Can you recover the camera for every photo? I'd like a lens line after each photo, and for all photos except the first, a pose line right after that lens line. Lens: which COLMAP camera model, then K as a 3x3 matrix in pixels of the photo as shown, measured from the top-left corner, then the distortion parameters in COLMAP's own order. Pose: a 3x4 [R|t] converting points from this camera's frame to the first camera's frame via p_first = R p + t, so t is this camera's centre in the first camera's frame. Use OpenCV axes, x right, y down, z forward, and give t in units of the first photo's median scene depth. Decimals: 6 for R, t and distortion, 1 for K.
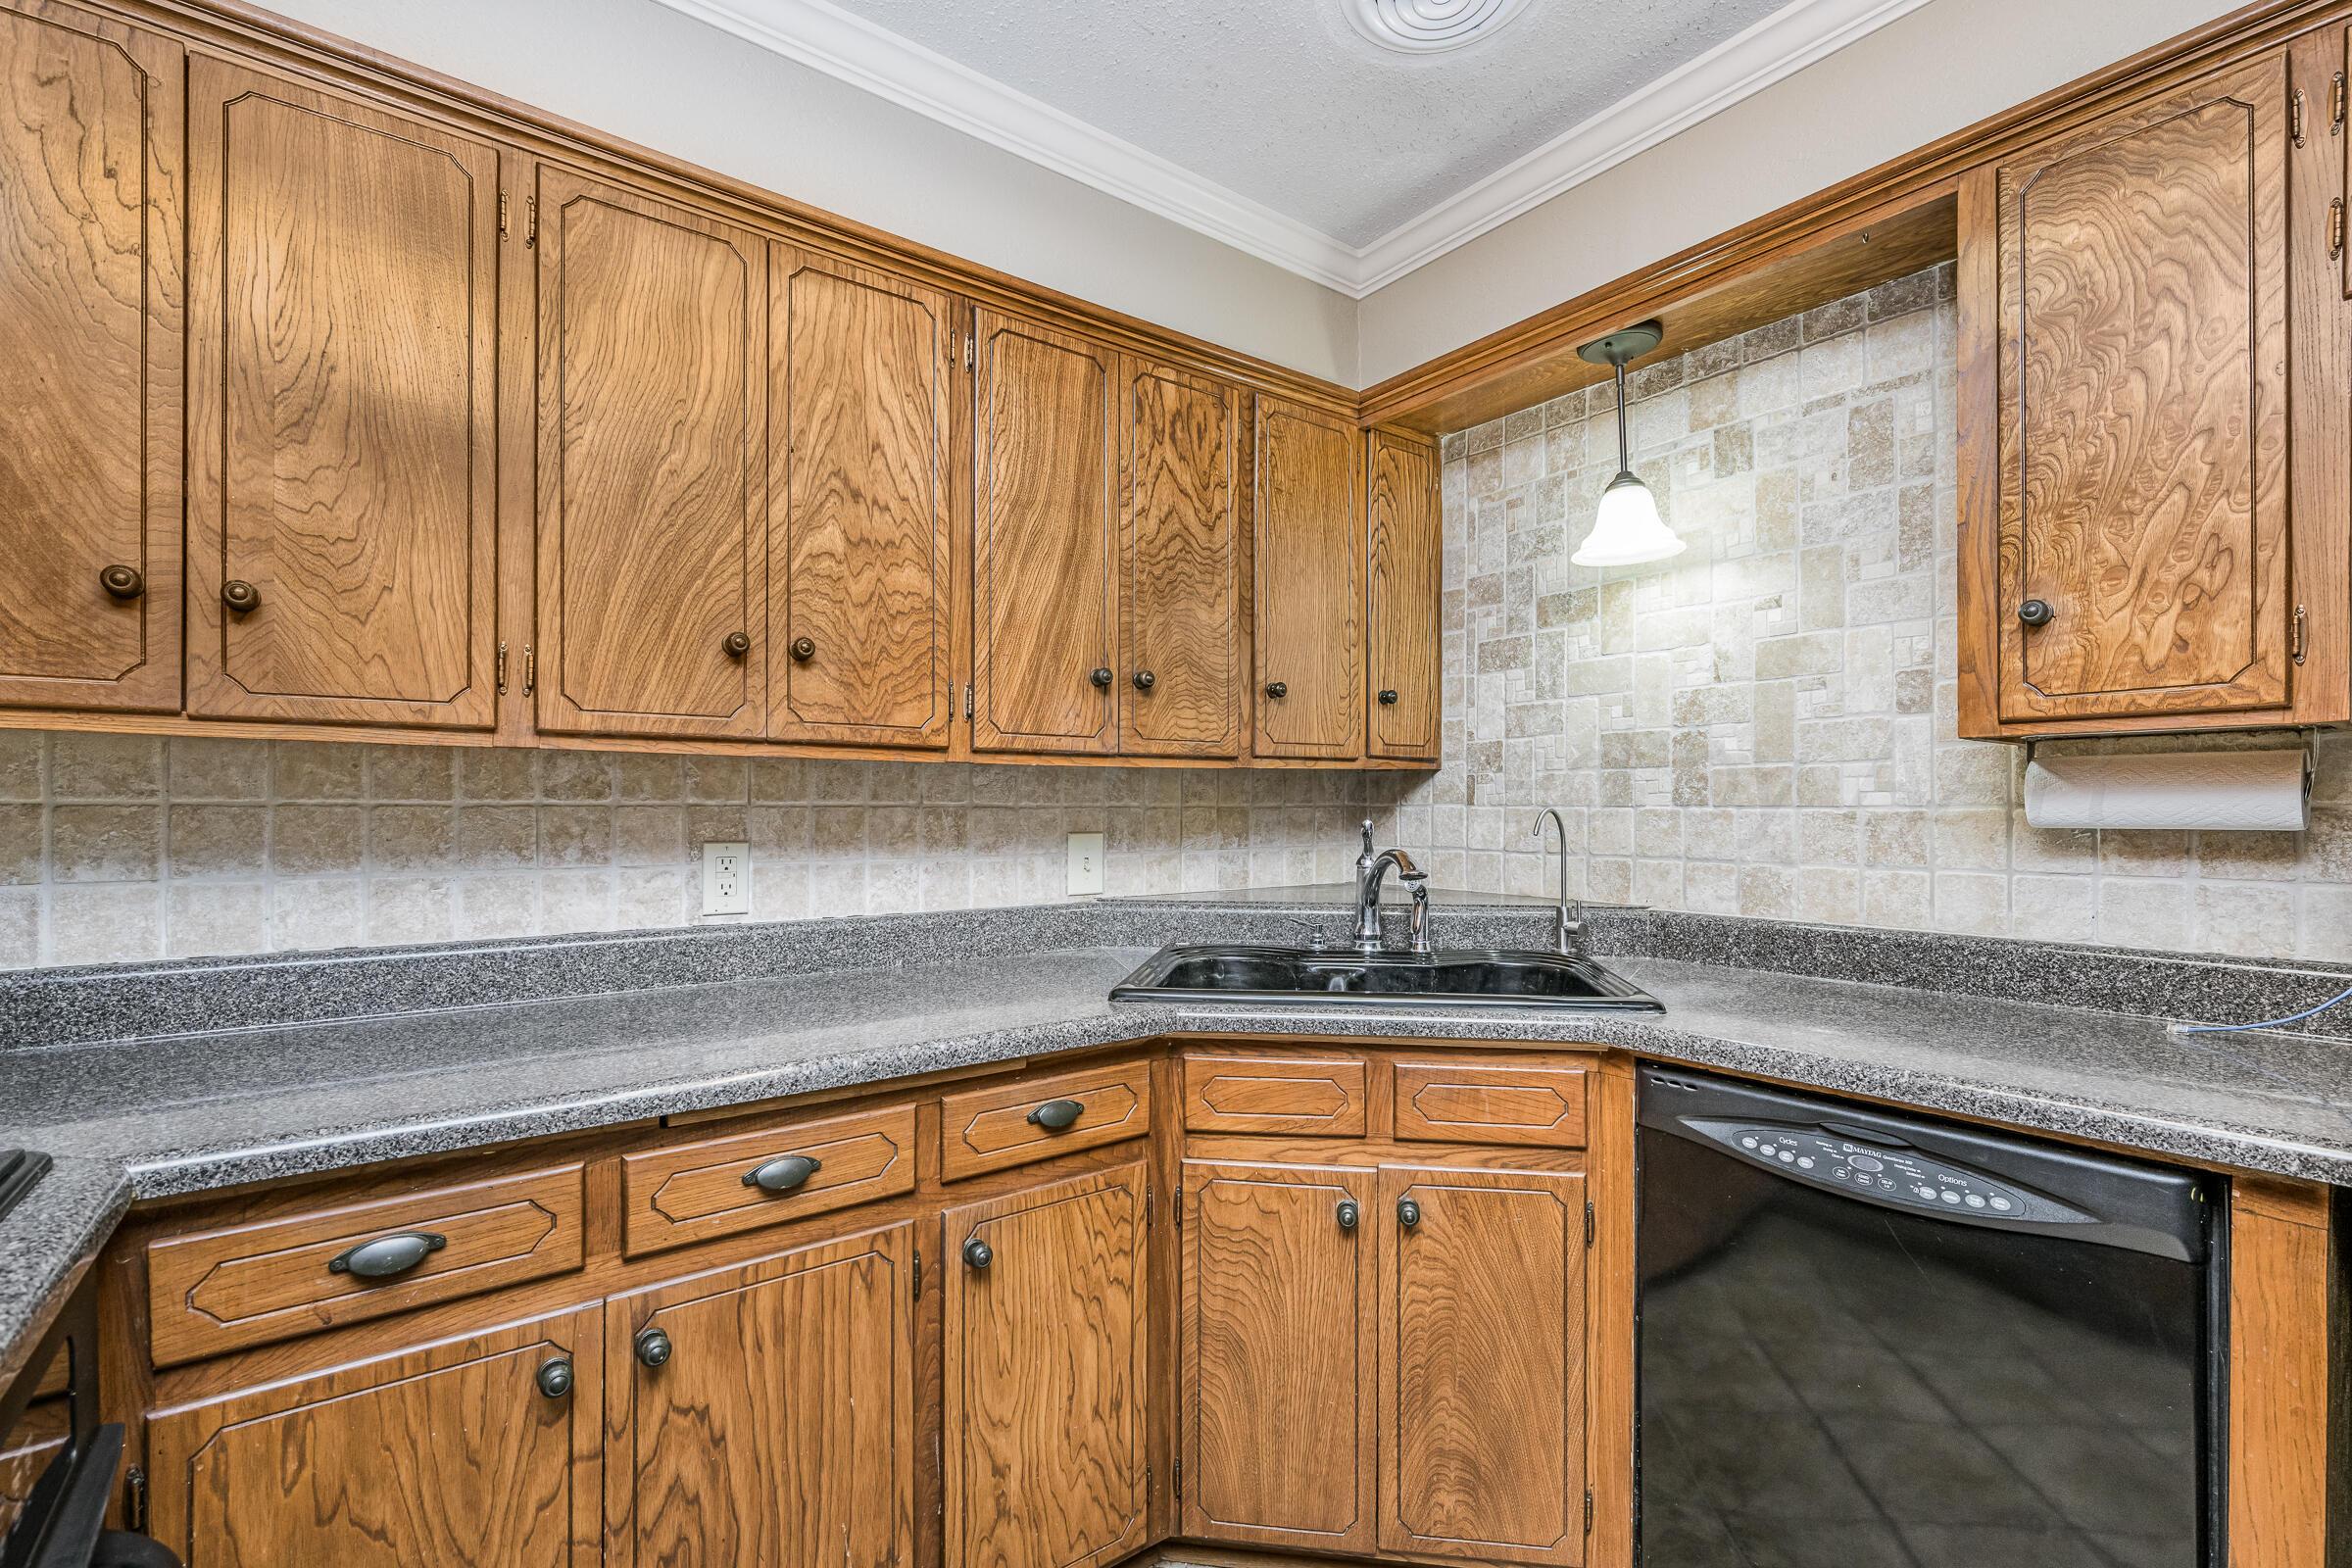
lens RADIAL K [[1025.7, 0, 1187.4], [0, 1025.7, 810.1], [0, 0, 1]] dist [-0.000558, -0.000351]
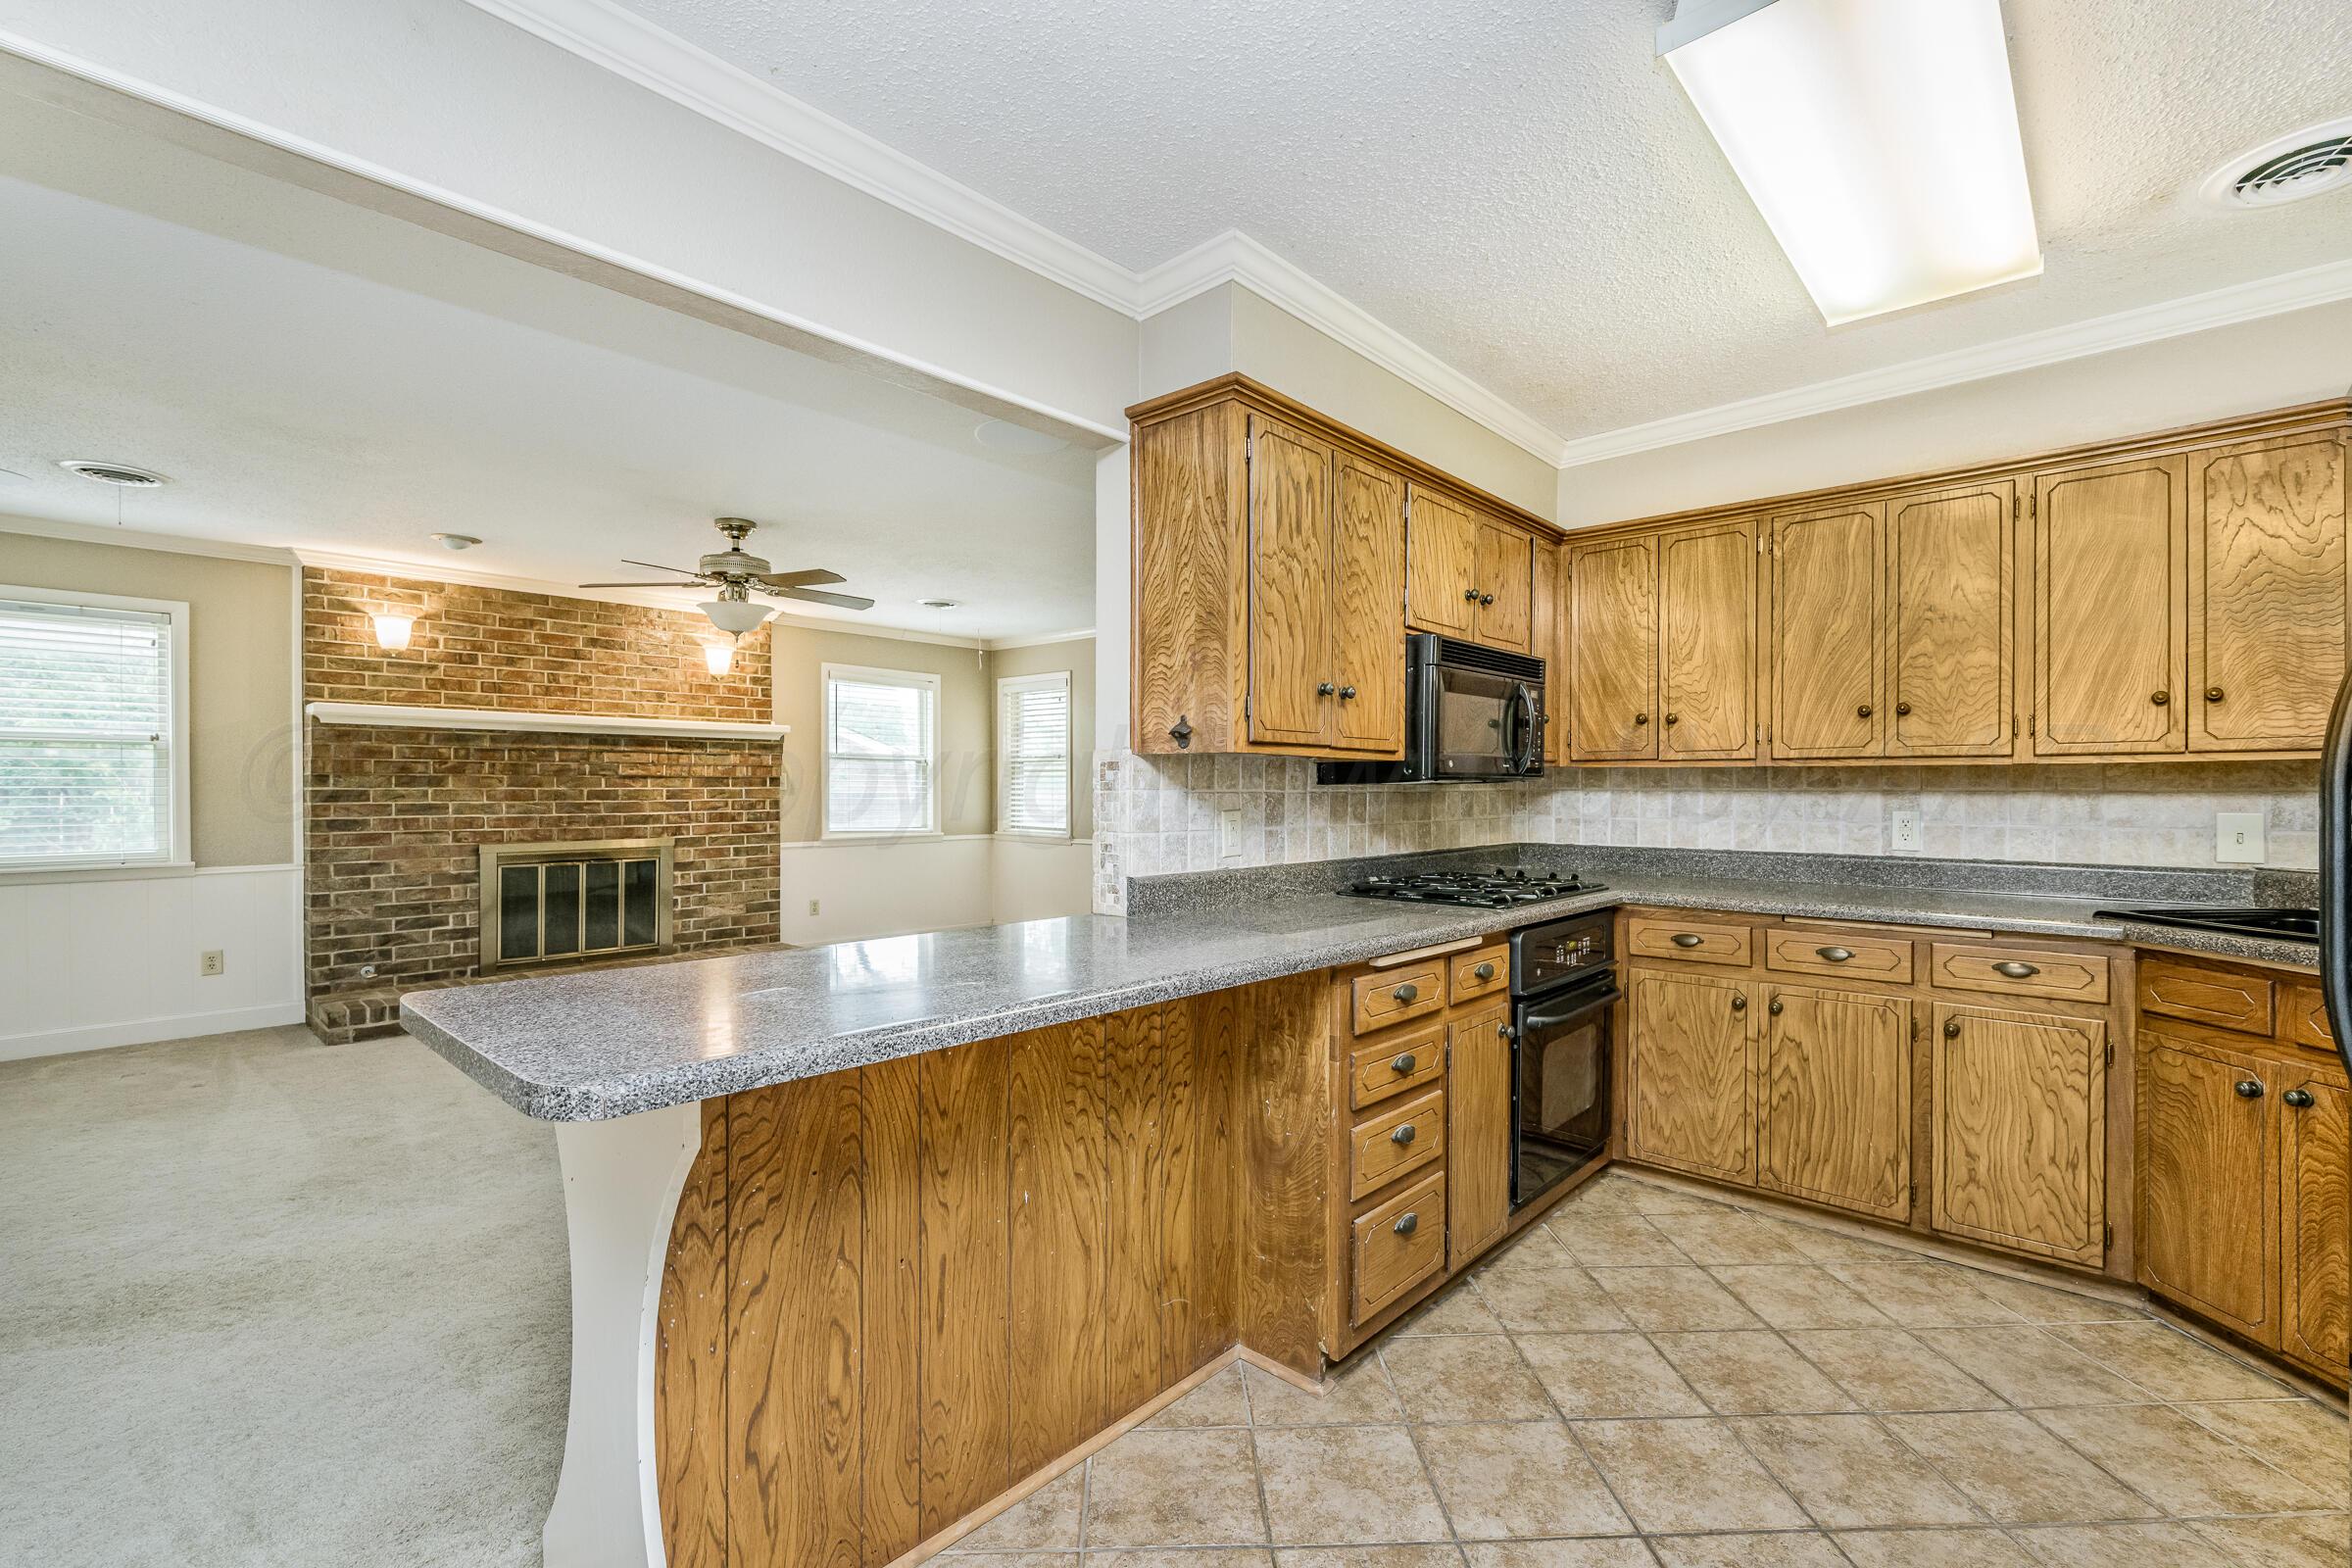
lens RADIAL K [[1025.7, 0, 1175.0], [0, 1025.7, 798.8], [0, 0, 1]] dist [-0.000558, -0.000351]
pose [[0.166816, 0.007965, -0.985956, 1.269165], [-0.001152, 0.999968, 0.007884, -0.002841], [0.985987, -0.000179, 0.166819, -0.647194]]
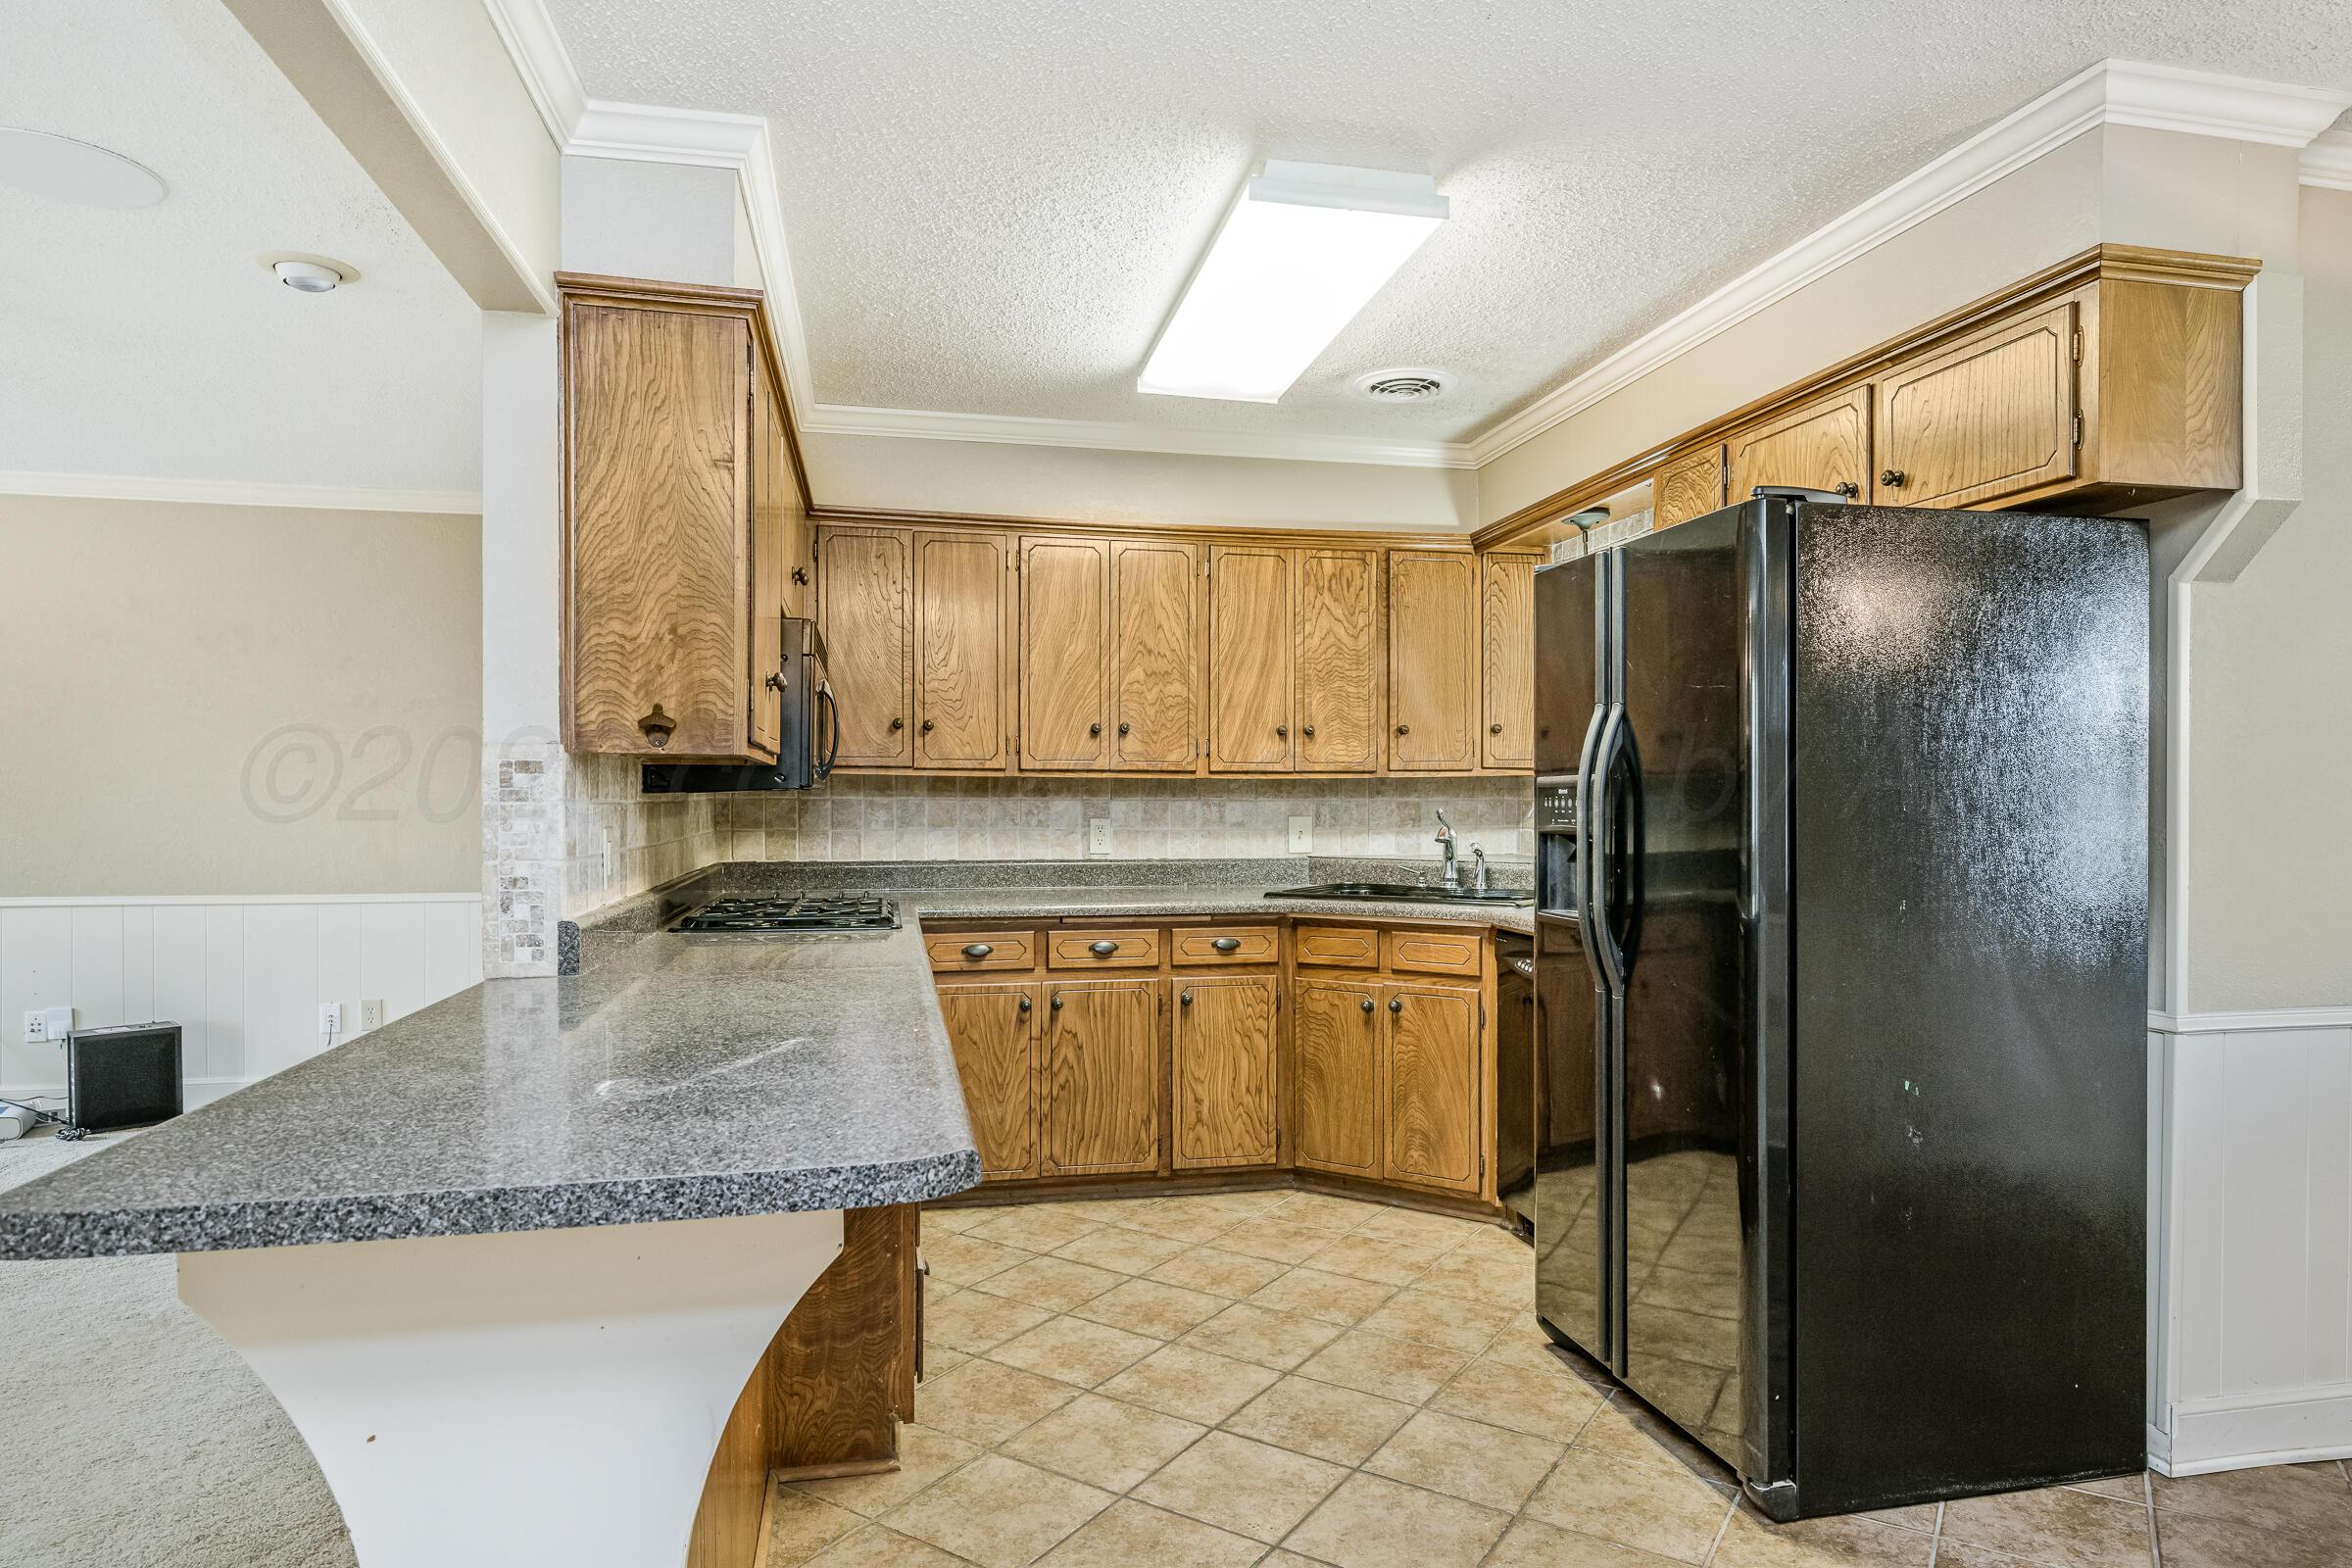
lens RADIAL K [[1386.2, 0, 1210.9], [0, 1386.2, 824.3], [0, 0, 1]] dist [-0.001563, -0.000885]
pose [[0.910698, 0.009048, -0.412974, 0.992579], [-0.001825, 0.999838, 0.017882, -0.006666], [0.413069, -0.015532, 0.910567, -1.578297]]
